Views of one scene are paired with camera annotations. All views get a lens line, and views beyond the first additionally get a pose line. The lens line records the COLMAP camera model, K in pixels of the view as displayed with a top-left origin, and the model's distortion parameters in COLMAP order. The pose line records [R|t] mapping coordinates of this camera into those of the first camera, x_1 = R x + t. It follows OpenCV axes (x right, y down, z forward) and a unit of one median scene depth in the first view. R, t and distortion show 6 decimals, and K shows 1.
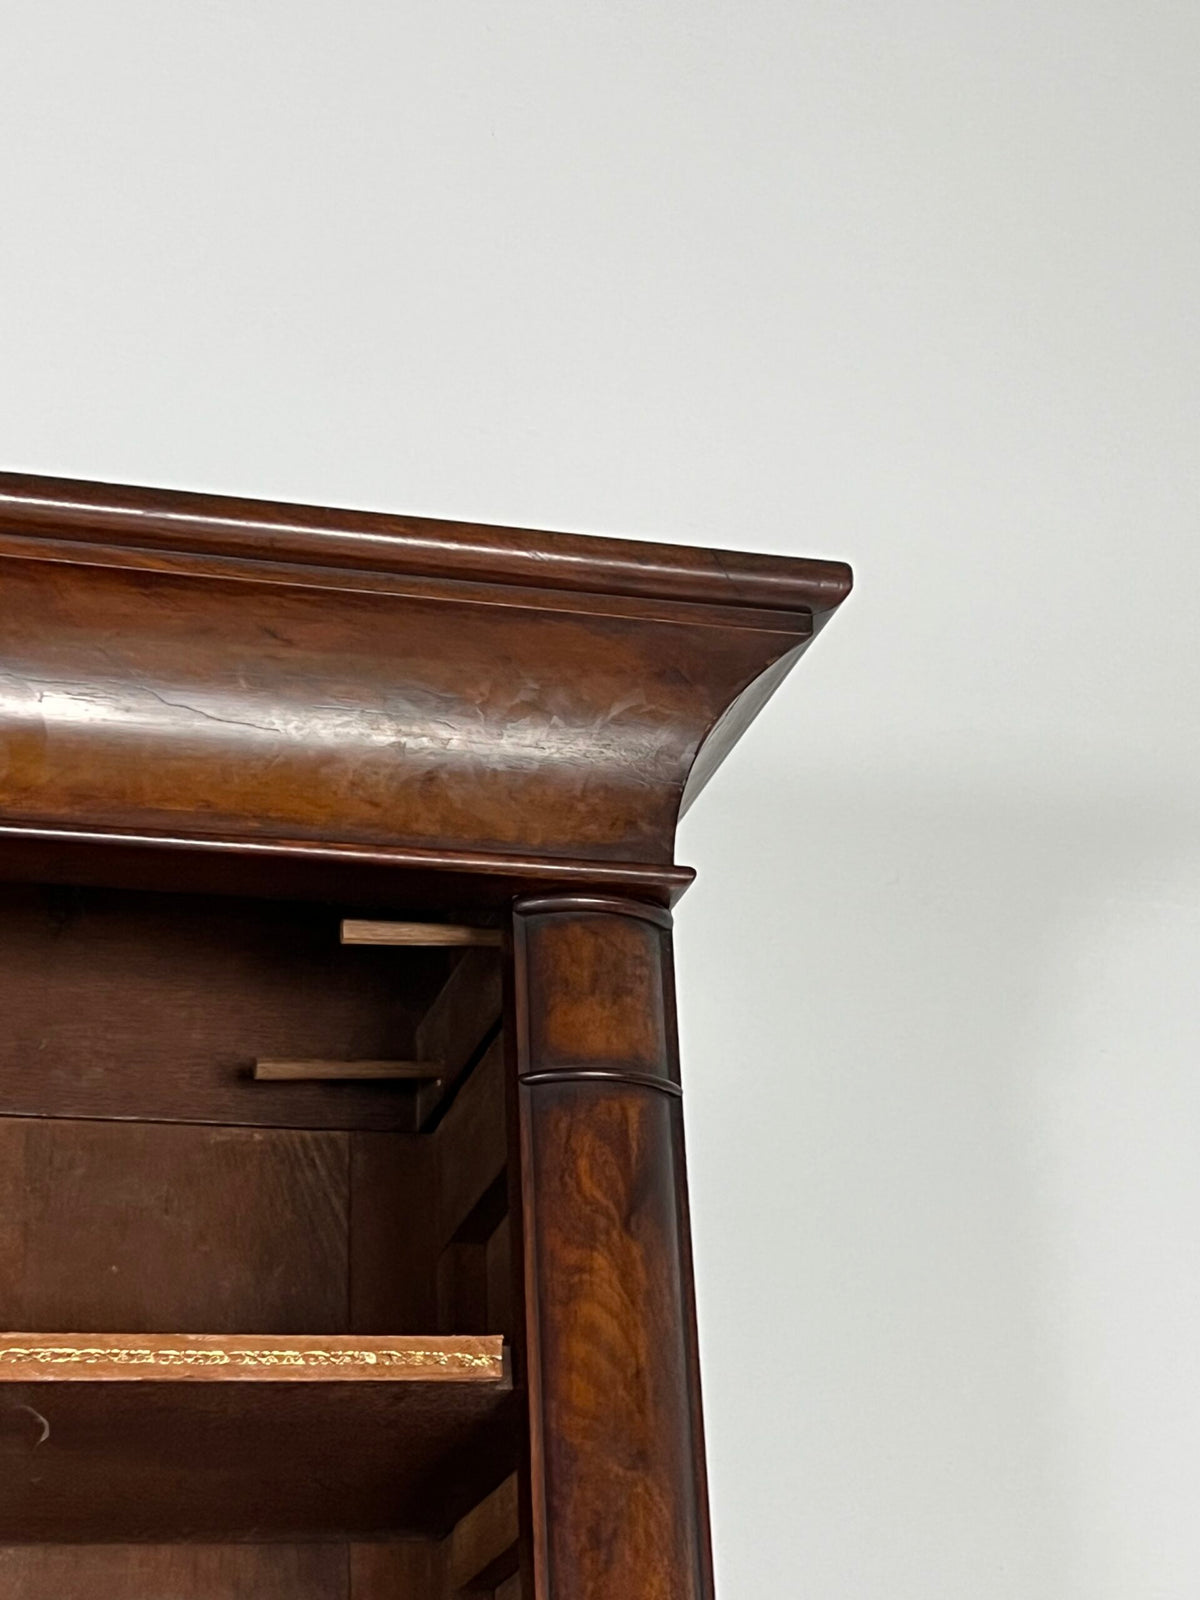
lens RADIAL K [[2530.7, 0, 595.7], [0, 2530.7, 797.4], [0, 0, 1]] dist [0.403670, -1.840698]
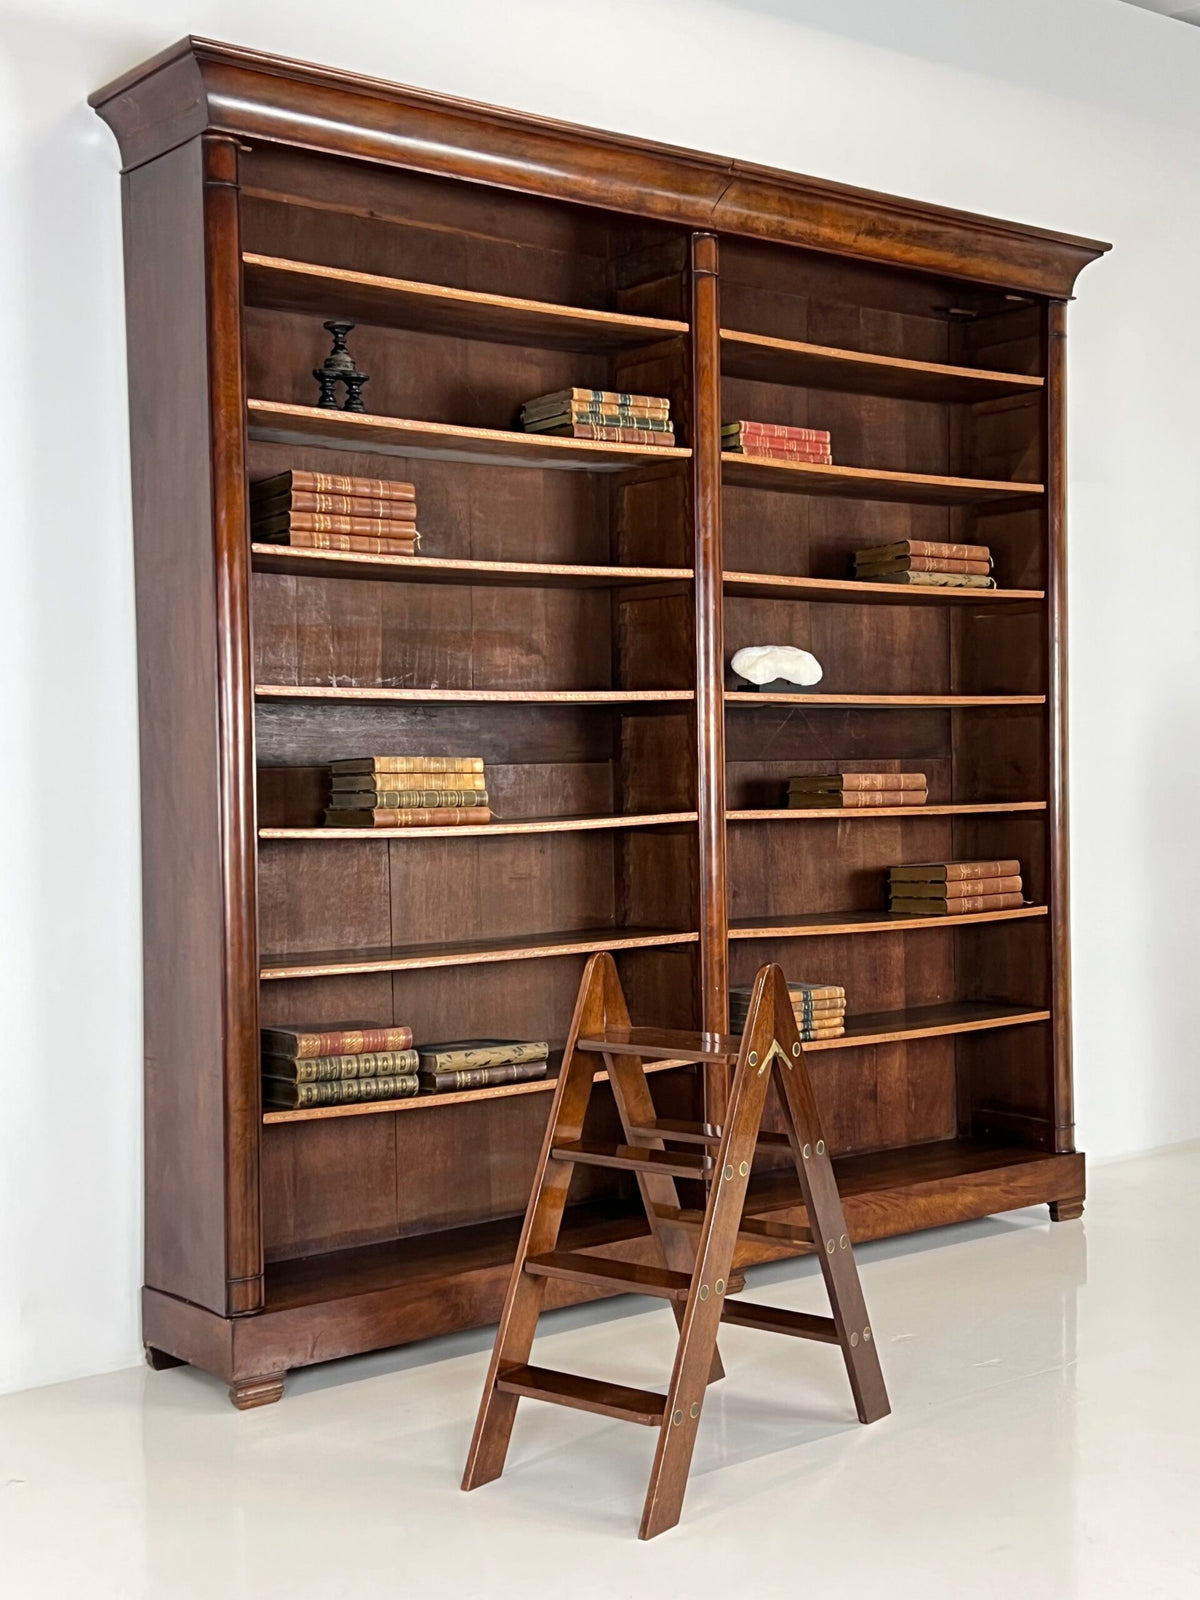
lens RADIAL K [[2062.9, 0, 618.7], [0, 2062.9, 786.1], [0, 0, 1]] dist [0.238140, -0.789882]
pose [[0.924282, 0.031874, 0.380377, -2.634361], [-0.197161, 0.893150, 0.404242, -0.683541], [-0.326849, -0.448629, 0.831806, -3.021649]]
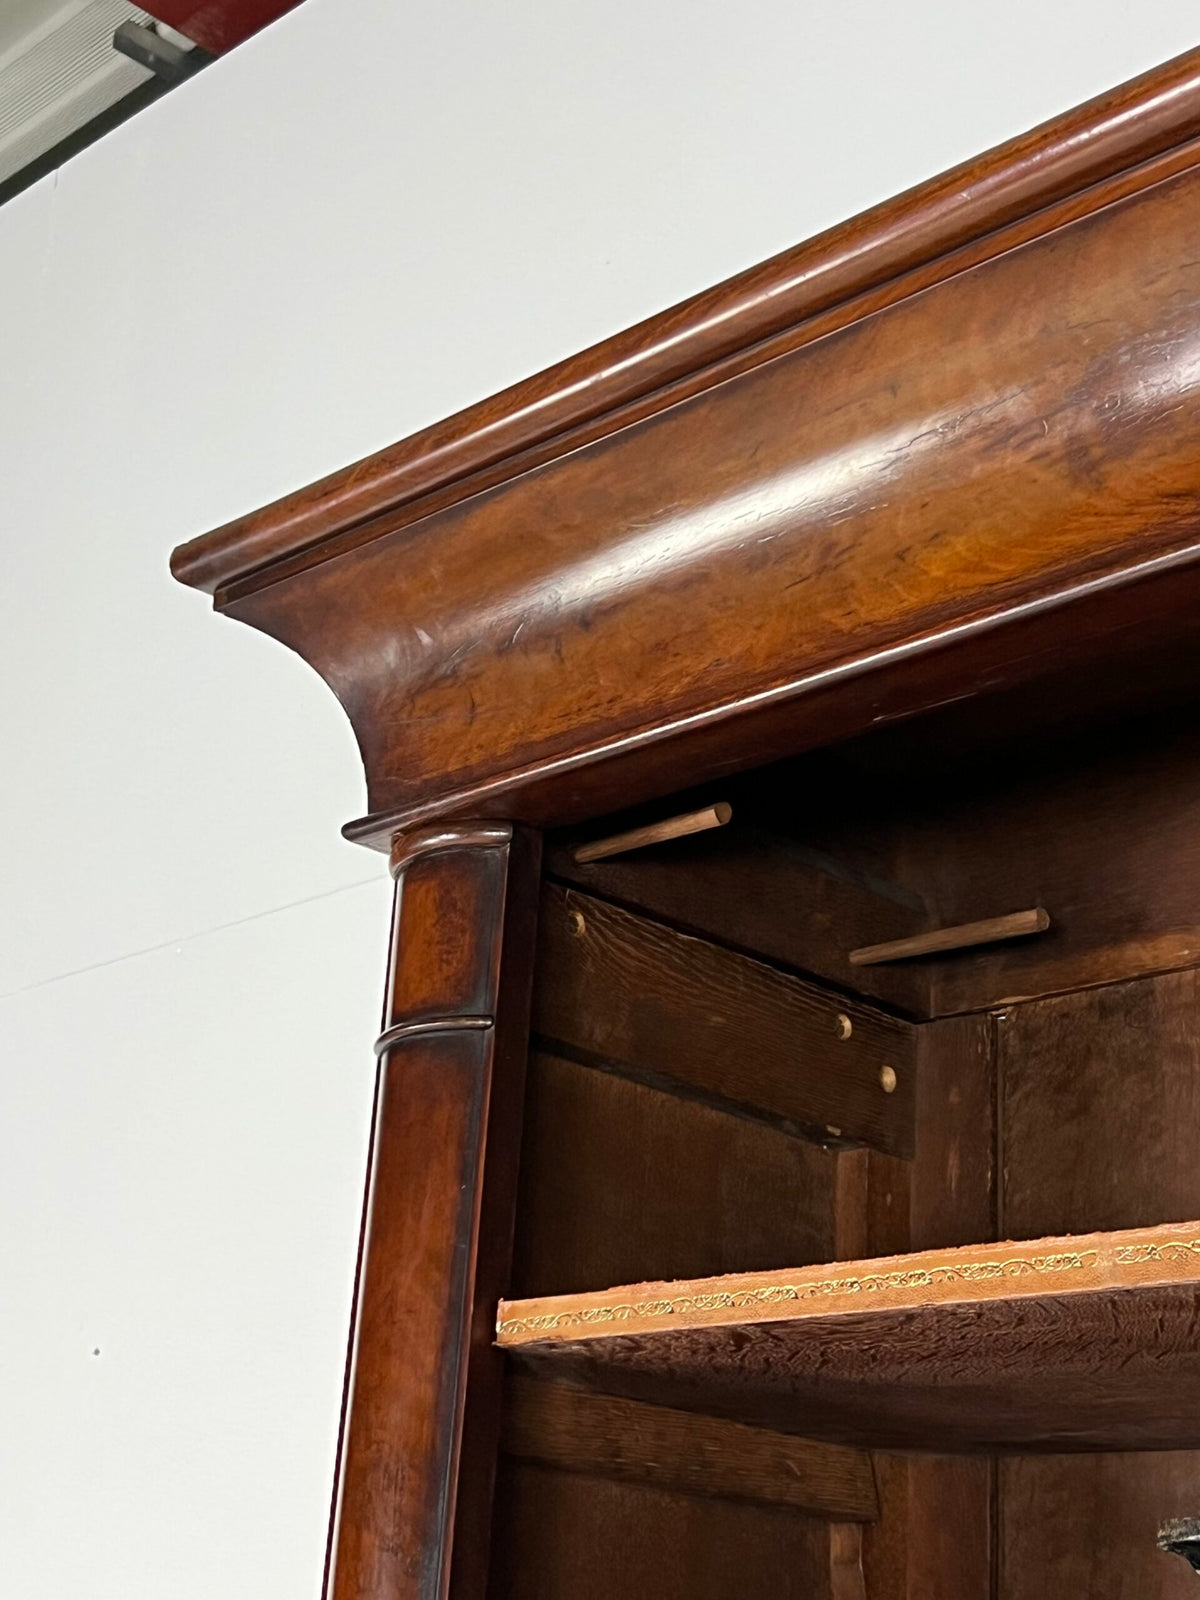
lens RADIAL K [[2530.7, 0, 595.7], [0, 2530.7, 797.4], [0, 0, 1]] dist [0.403670, -1.840698]
pose [[0.470399, -0.250476, -0.846160, -1.126558], [0.315290, 0.943285, -0.103950, -0.023888], [0.824207, -0.217887, 0.522693, 0.001089]]
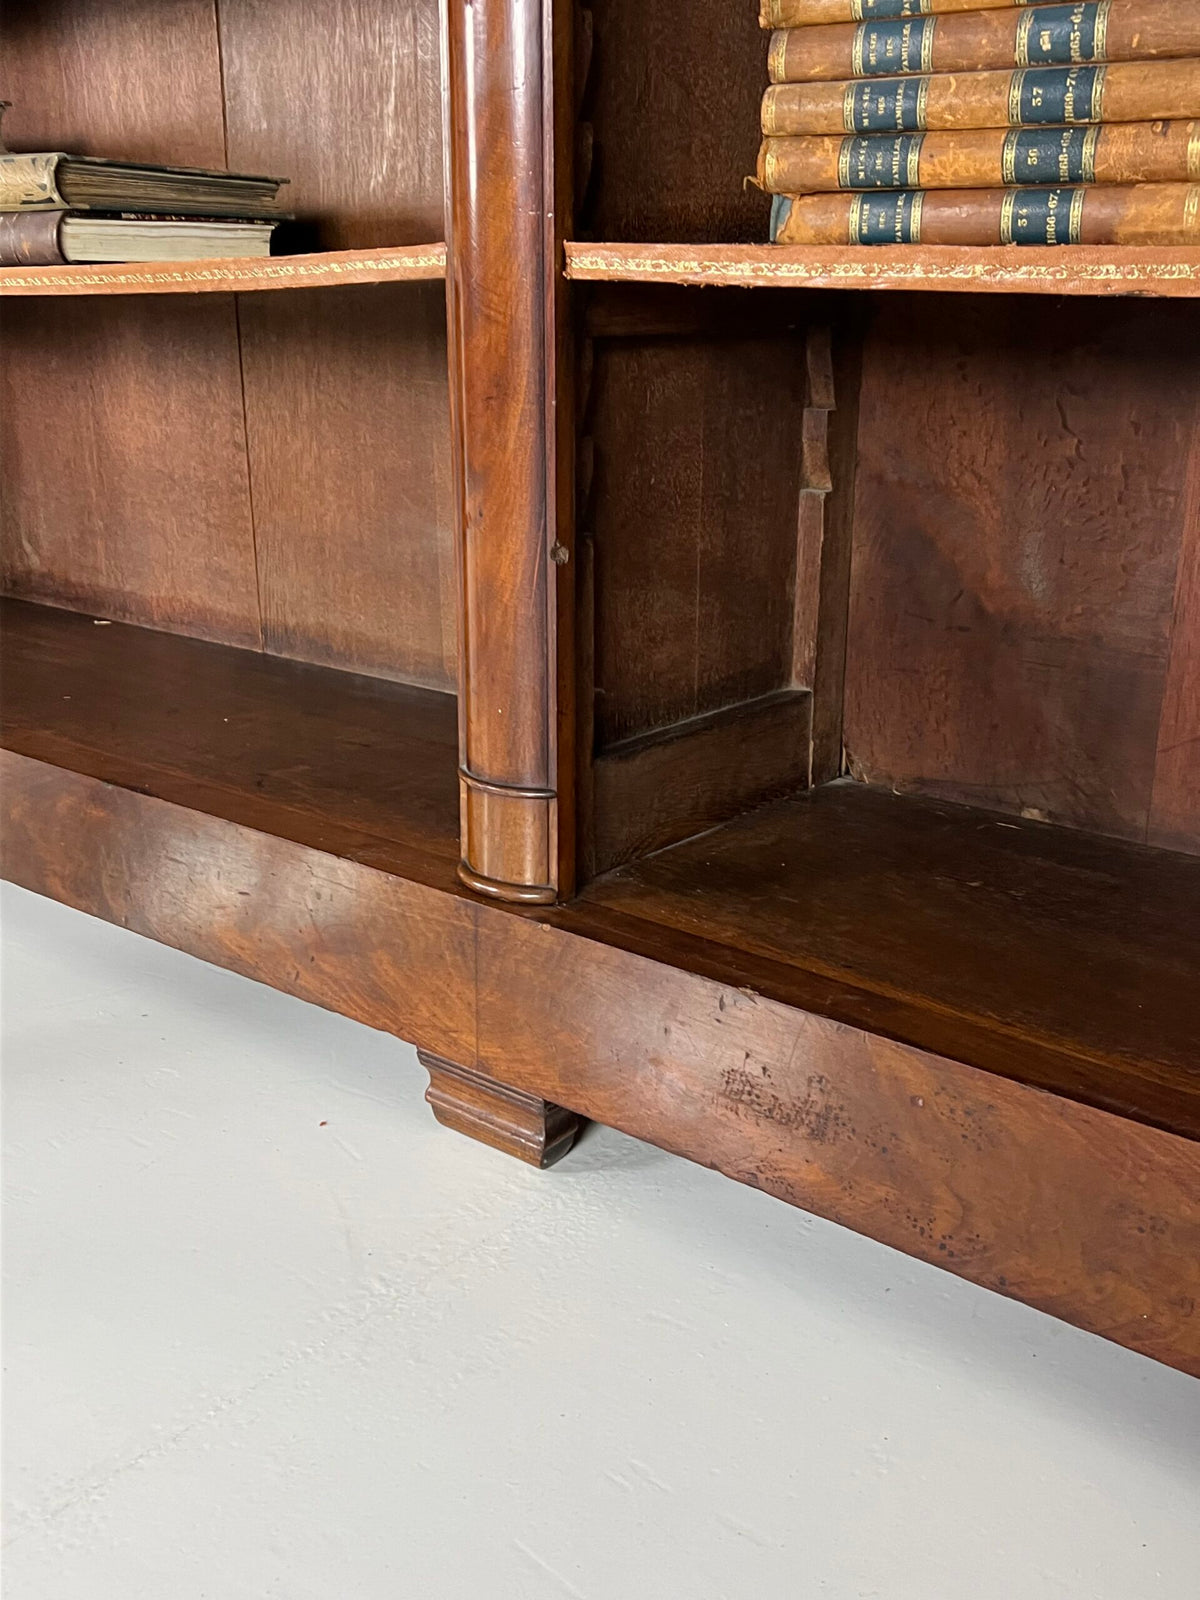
lens RADIAL K [[1660.7, 0, 599.4], [0, 1660.7, 811.2], [0, 0, 1]] dist [0.189162, -0.495059]
pose [[0.547056, 0.304735, -0.779658, -0.201017], [0.351818, 0.761432, 0.544468, 1.162136], [0.759575, -0.572152, 0.309335, -0.319780]]
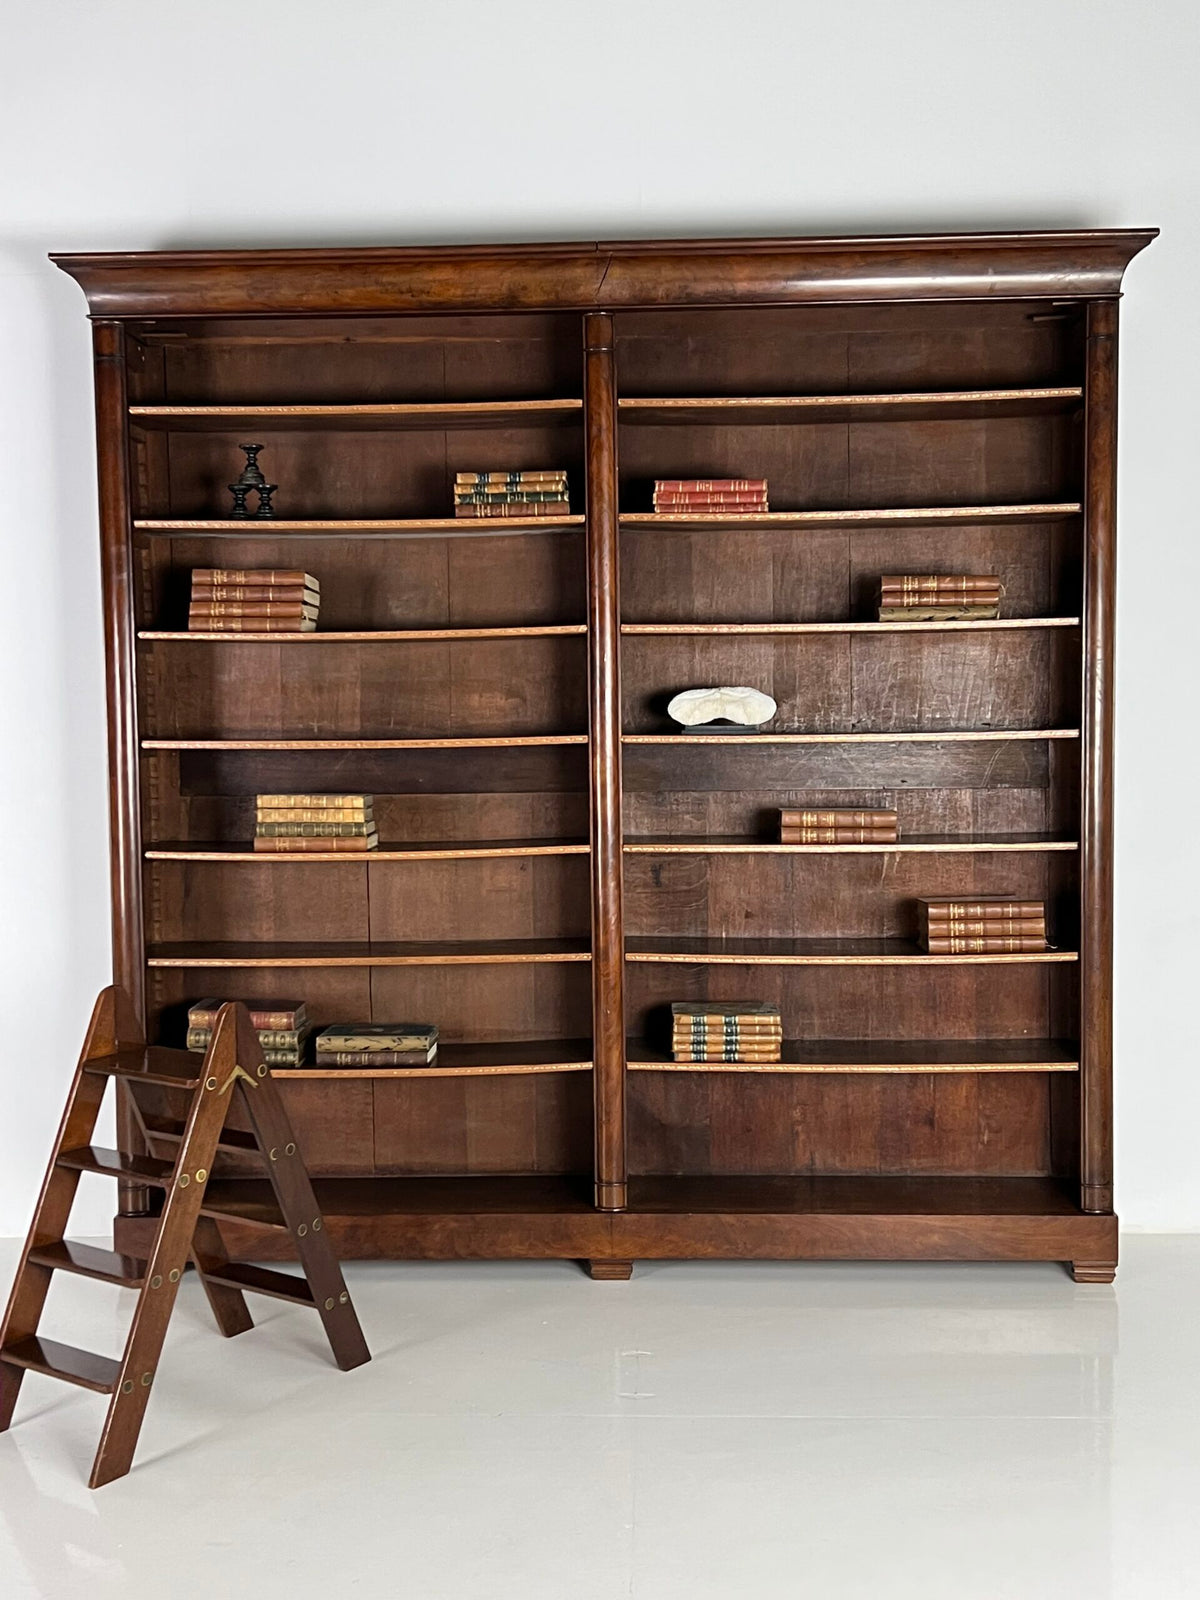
lens RADIAL K [[1812.2, 0, 594.4], [0, 1812.2, 804.6], [0, 0, 1]] dist [0.206042, -0.569122]
pose [[0.948526, 0.057127, -0.311505, 0.244623], [0.109986, 0.862956, 0.493163, -1.039723], [0.296988, -0.502039, 0.812253, -2.871226]]
